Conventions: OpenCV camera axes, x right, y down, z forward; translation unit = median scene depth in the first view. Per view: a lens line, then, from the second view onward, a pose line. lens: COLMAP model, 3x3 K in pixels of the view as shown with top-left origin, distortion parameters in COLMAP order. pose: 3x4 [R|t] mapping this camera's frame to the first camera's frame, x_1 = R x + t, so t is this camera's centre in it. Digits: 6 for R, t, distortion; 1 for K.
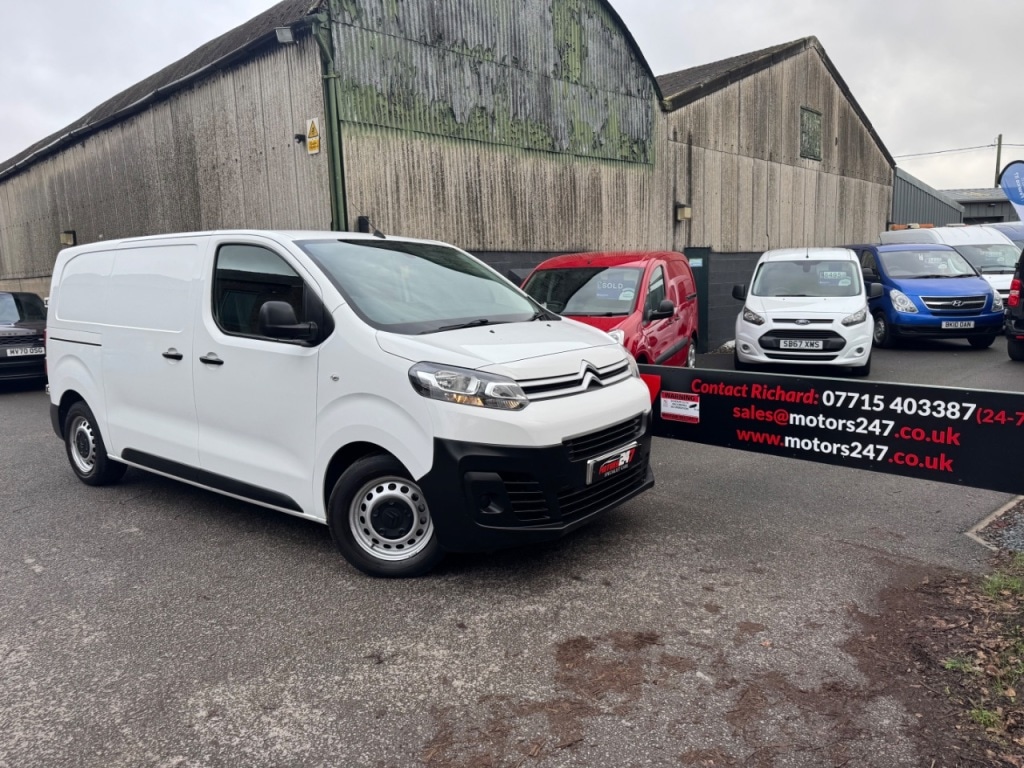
lens RADIAL K [[720.5, 0, 510.1], [0, 720.5, 385.3], [0, 0, 1]] dist [0.031422, -0.033276]
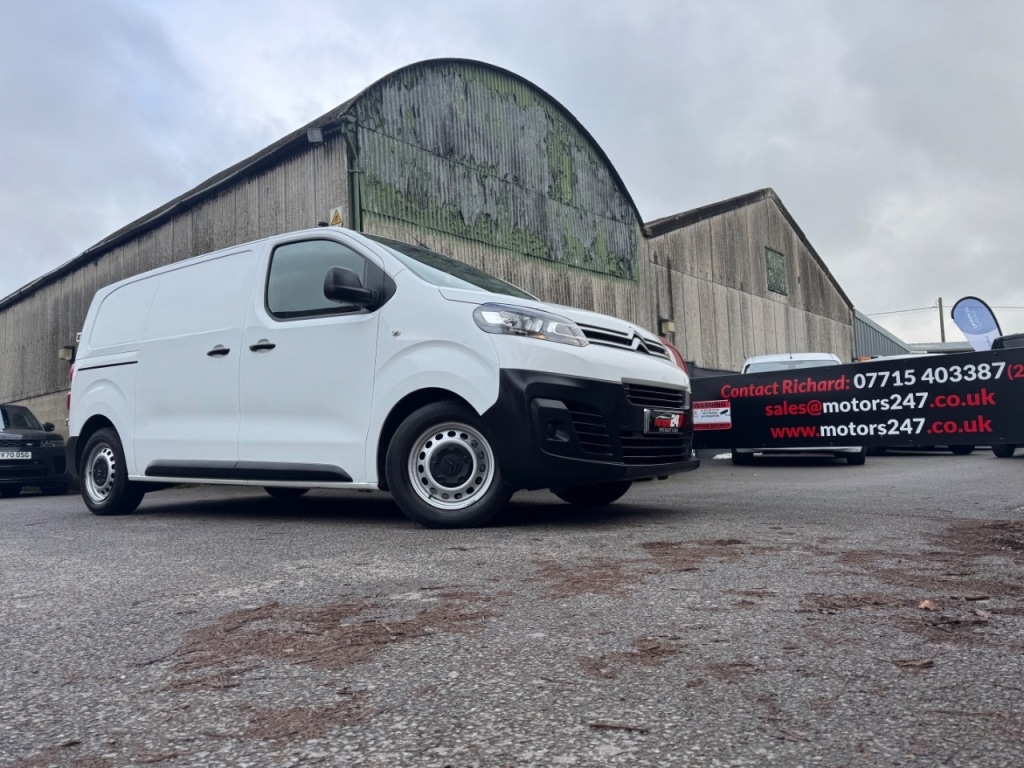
lens RADIAL K [[720.5, 0, 507.8], [0, 720.5, 381.9], [0, 0, 1]] dist [0.031422, -0.033276]
pose [[0.999268, 0.001278, 0.038232, -0.101215], [0.007799, 0.971640, -0.236335, 0.250494], [-0.037450, 0.236460, 0.970919, 0.008001]]
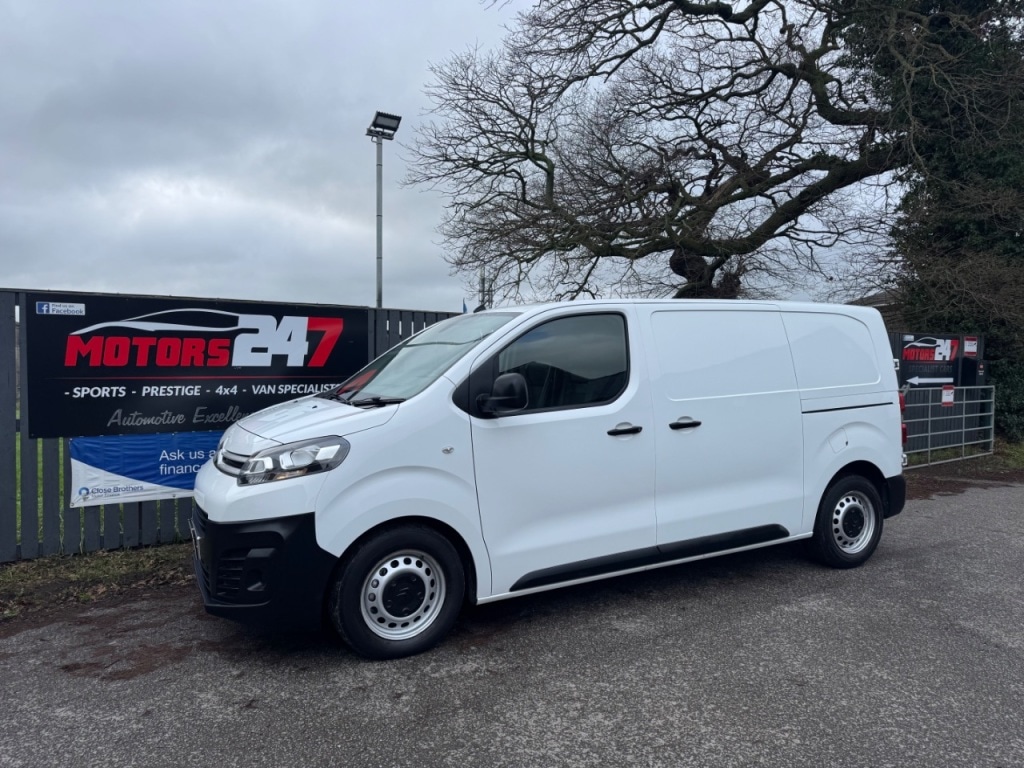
lens RADIAL K [[720.5, 0, 517.7], [0, 720.5, 387.8], [0, 0, 1]] dist [0.031422, -0.033276]
pose [[-0.859992, 0.008428, 0.510238, -0.697180], [0.091761, 0.986120, 0.138373, -0.128355], [-0.501990, 0.165820, -0.848829, 1.059904]]
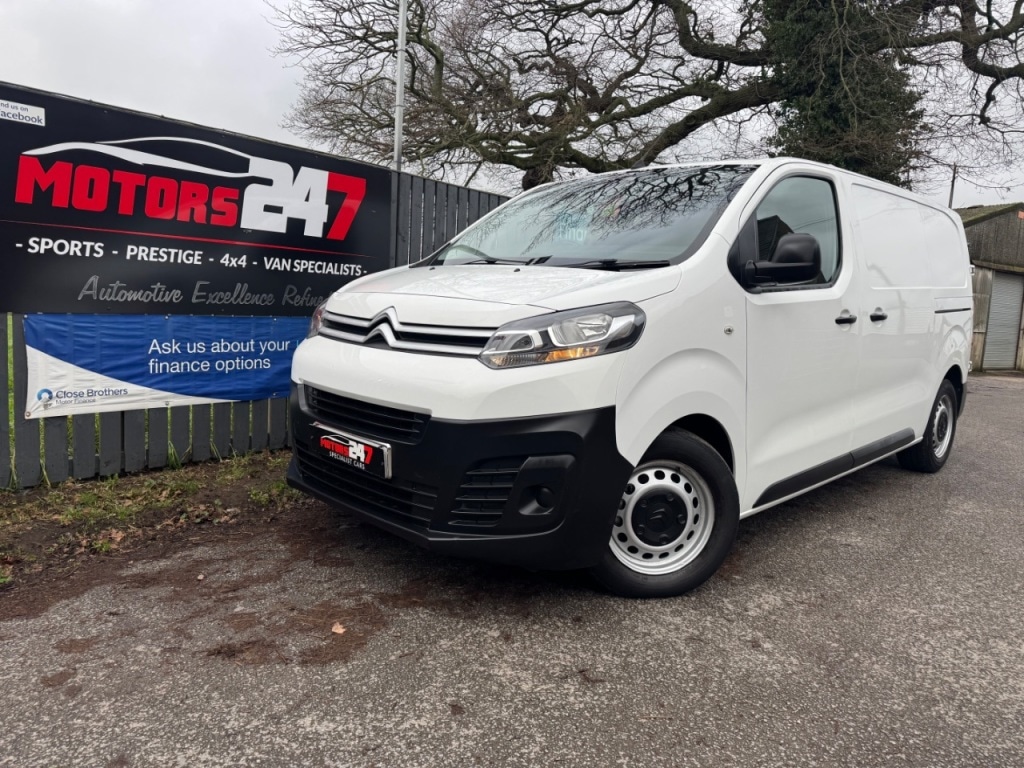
lens RADIAL K [[720.5, 0, 513.8], [0, 720.5, 381.2], [0, 0, 1]] dist [0.031422, -0.033276]
pose [[-0.972439, -0.042733, 0.229207, -0.173498], [0.014066, 0.970518, 0.240617, -0.062987], [-0.232732, 0.237209, -0.943169, 1.066635]]
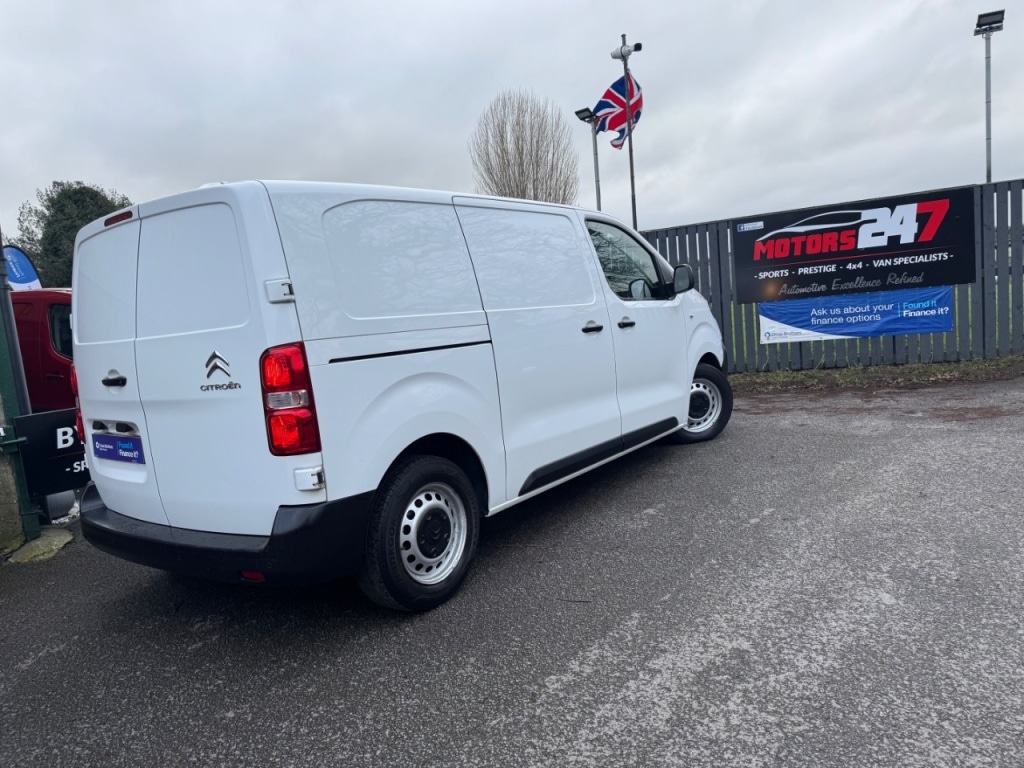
lens RADIAL K [[720.5, 0, 513.9], [0, 720.5, 388.1], [0, 0, 1]] dist [0.031422, -0.033276]
pose [[-0.028527, -0.094500, 0.995116, -1.440287], [0.242913, 0.965023, 0.098606, -0.086200], [-0.969629, 0.244540, -0.004574, 1.157092]]
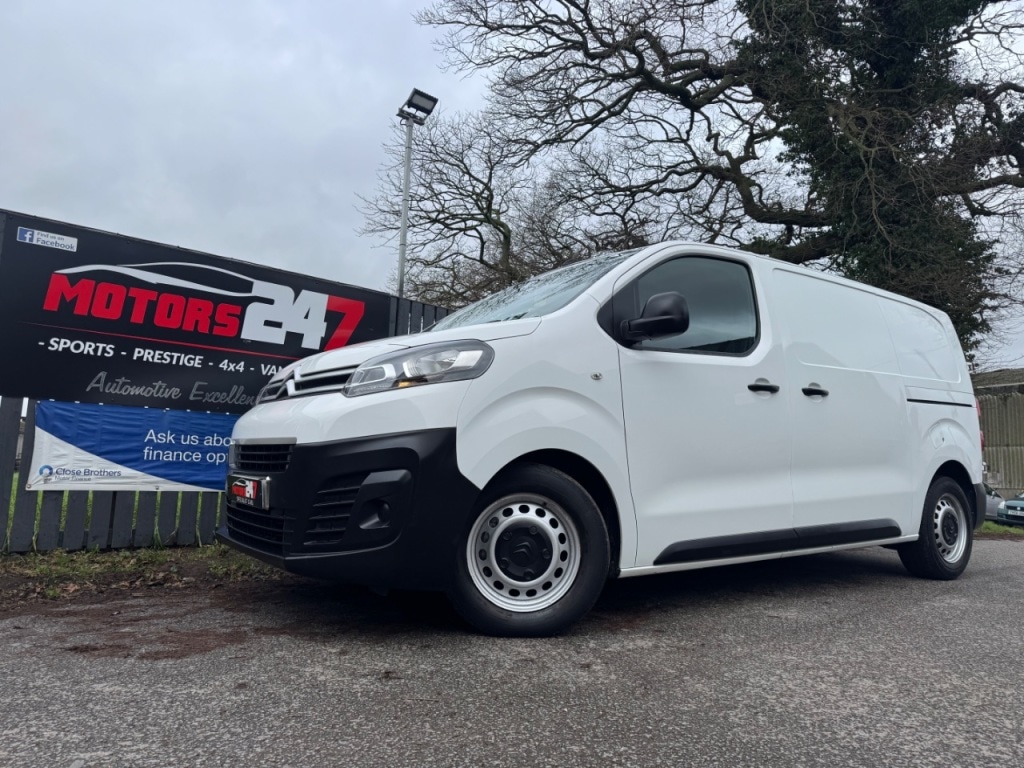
lens RADIAL K [[720.5, 0, 514.2], [0, 720.5, 382.4], [0, 0, 1]] dist [0.031422, -0.033276]
pose [[-0.924823, 0.042405, 0.378028, -0.390252], [0.044717, 0.998996, -0.002664, 0.051782], [-0.377761, 0.014441, -0.925791, 1.065335]]
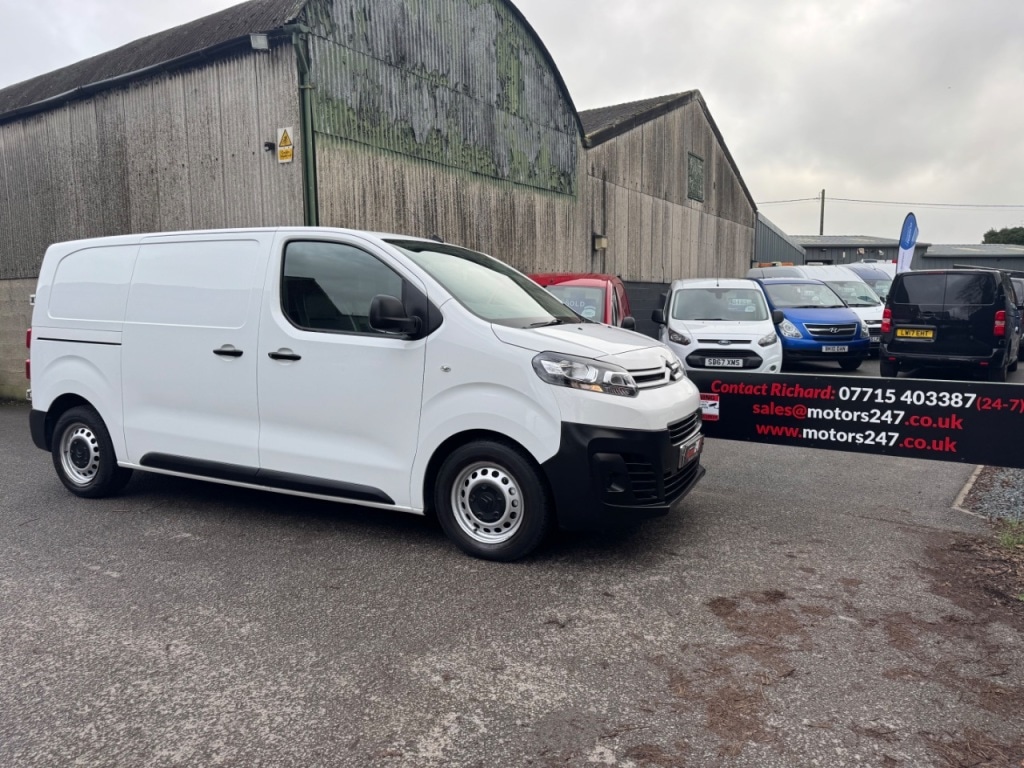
lens RADIAL K [[720.5, 0, 509.4], [0, 720.5, 383.9], [0, 0, 1]] dist [0.031422, -0.033276]
pose [[0.980044, 0.001407, 0.198778, -0.298882], [0.007451, 0.999012, -0.043804, 0.047168], [-0.198643, 0.044411, 0.979065, -0.021378]]
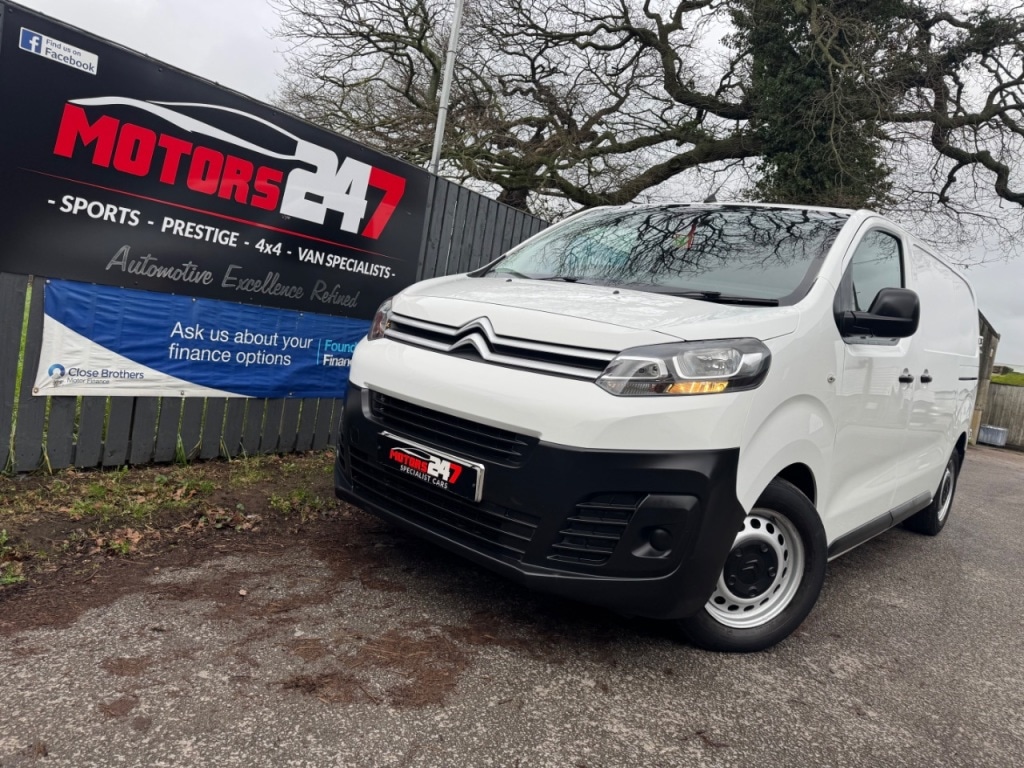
lens RADIAL K [[720.5, 0, 514.1], [0, 720.5, 386.0], [0, 0, 1]] dist [0.031422, -0.033276]
pose [[-0.980365, -0.136920, 0.141903, -0.036166], [-0.104595, 0.971128, 0.214408, -0.049320], [-0.167163, 0.195356, -0.966381, 1.055103]]
